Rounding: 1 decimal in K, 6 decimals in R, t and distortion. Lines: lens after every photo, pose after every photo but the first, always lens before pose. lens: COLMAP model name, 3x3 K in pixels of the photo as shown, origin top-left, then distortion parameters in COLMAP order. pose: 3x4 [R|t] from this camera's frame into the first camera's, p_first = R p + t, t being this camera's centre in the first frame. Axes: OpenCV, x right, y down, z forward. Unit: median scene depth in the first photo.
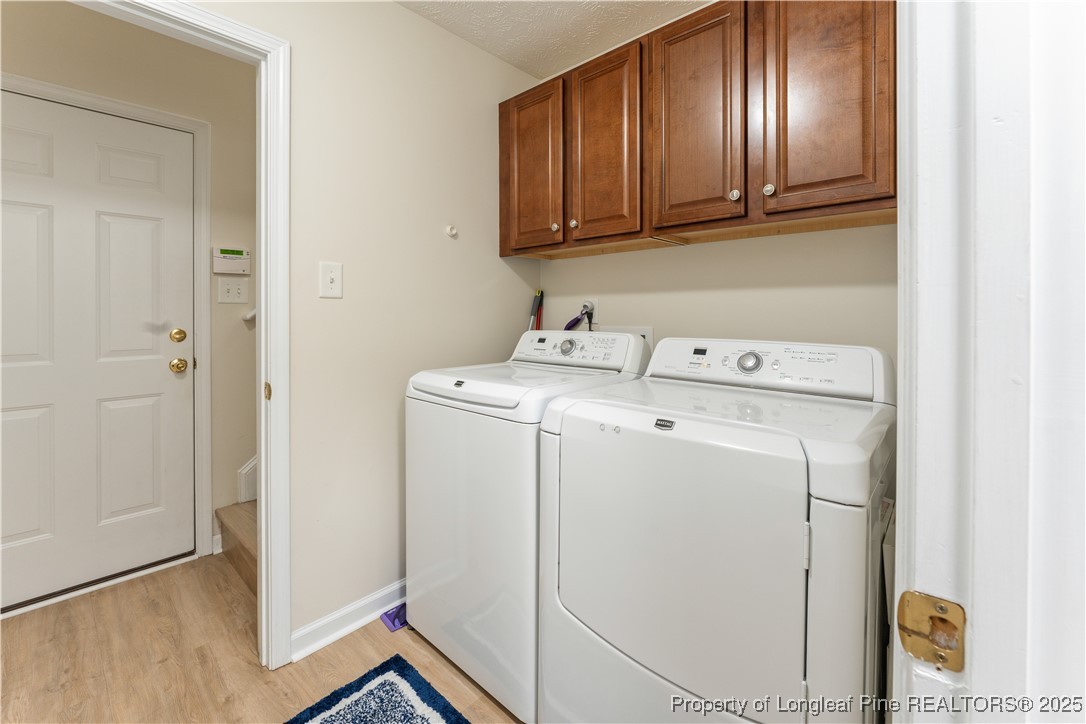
lens RADIAL K [[452.8, 0, 543.8], [0, 452.8, 316.4], [0, 0, 1]] dist [-0.000021, -0.000060]
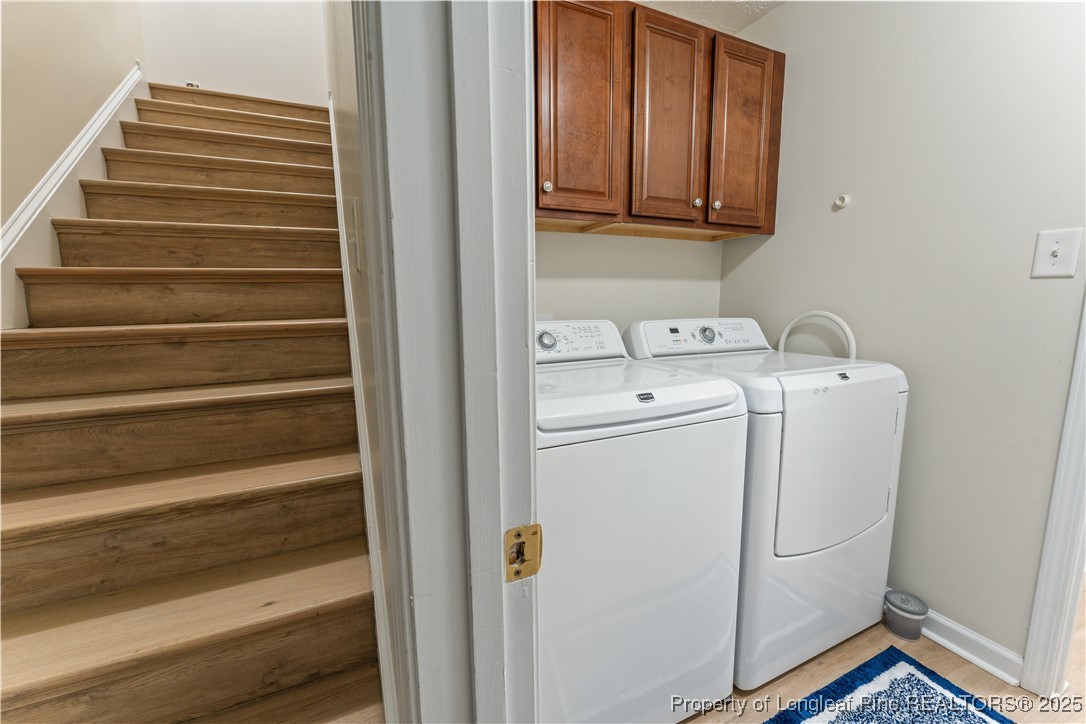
lens RADIAL K [[456.9, 0, 545.1], [0, 456.9, 362.7], [0, 0, 1]] dist [-0.001164, -0.000087]
pose [[0.371391, -0.139141, 0.917992, -0.903634], [0.009568, 0.989228, 0.146067, -0.018185], [-0.928427, -0.045465, 0.368722, 0.861601]]
